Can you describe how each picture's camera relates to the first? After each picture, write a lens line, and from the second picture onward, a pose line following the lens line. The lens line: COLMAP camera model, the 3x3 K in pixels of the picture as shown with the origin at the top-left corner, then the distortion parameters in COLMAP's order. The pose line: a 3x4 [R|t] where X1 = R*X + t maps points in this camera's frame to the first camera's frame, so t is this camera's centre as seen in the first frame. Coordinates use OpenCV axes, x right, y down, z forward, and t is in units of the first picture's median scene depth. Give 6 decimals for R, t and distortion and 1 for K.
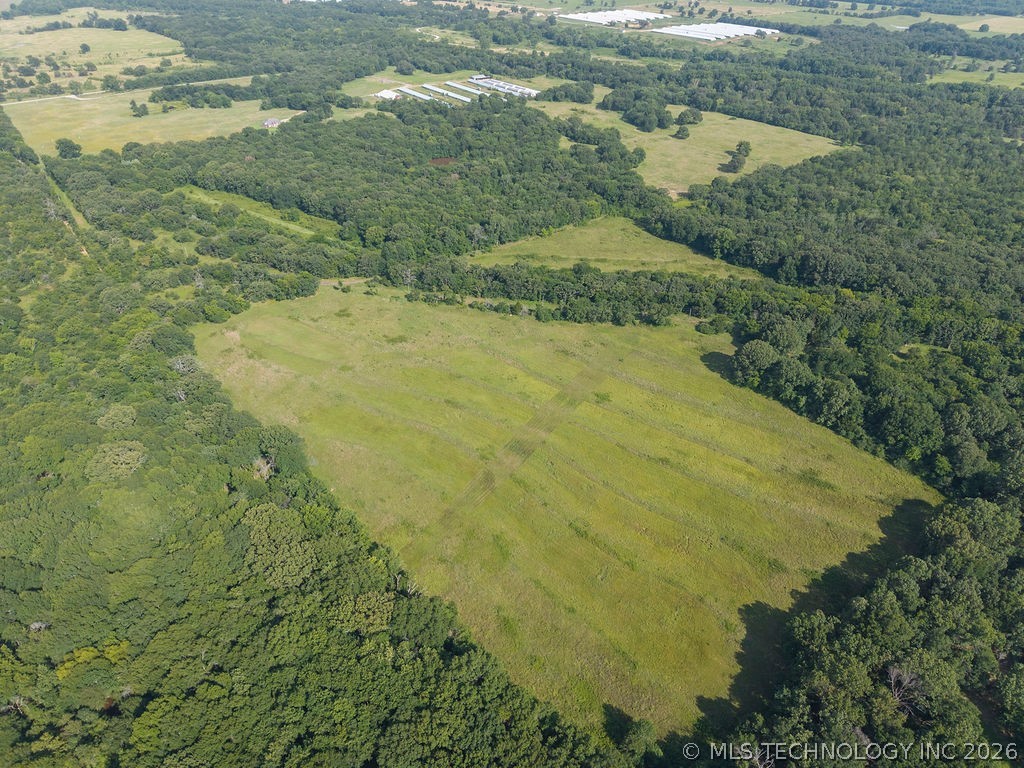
lens RADIAL K [[686.4, 0, 512.0], [0, 686.4, 384.0], [0, 0, 1]] dist [0.025038, -0.022018]
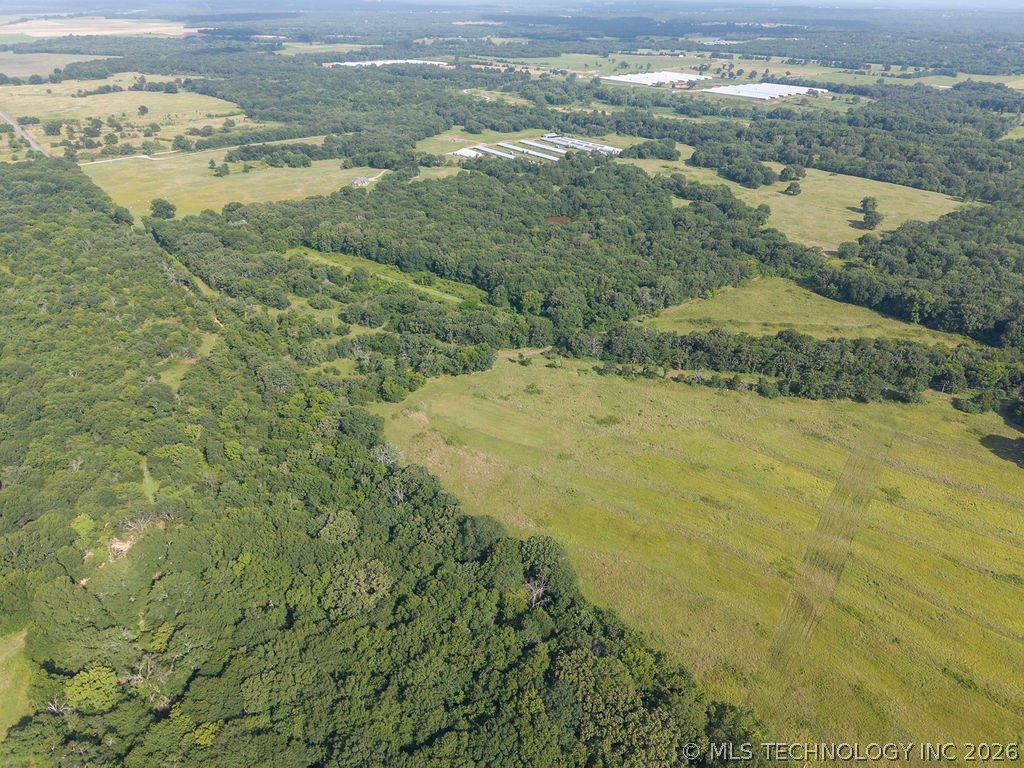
lens RADIAL K [[686.4, 0, 512.0], [0, 686.4, 384.0], [0, 0, 1]] dist [0.025038, -0.022018]
pose [[0.999976, -0.006365, 0.002697, -0.197367], [0.006554, 0.997011, -0.076986, -0.030676], [-0.002199, 0.077002, 0.997028, 0.088332]]
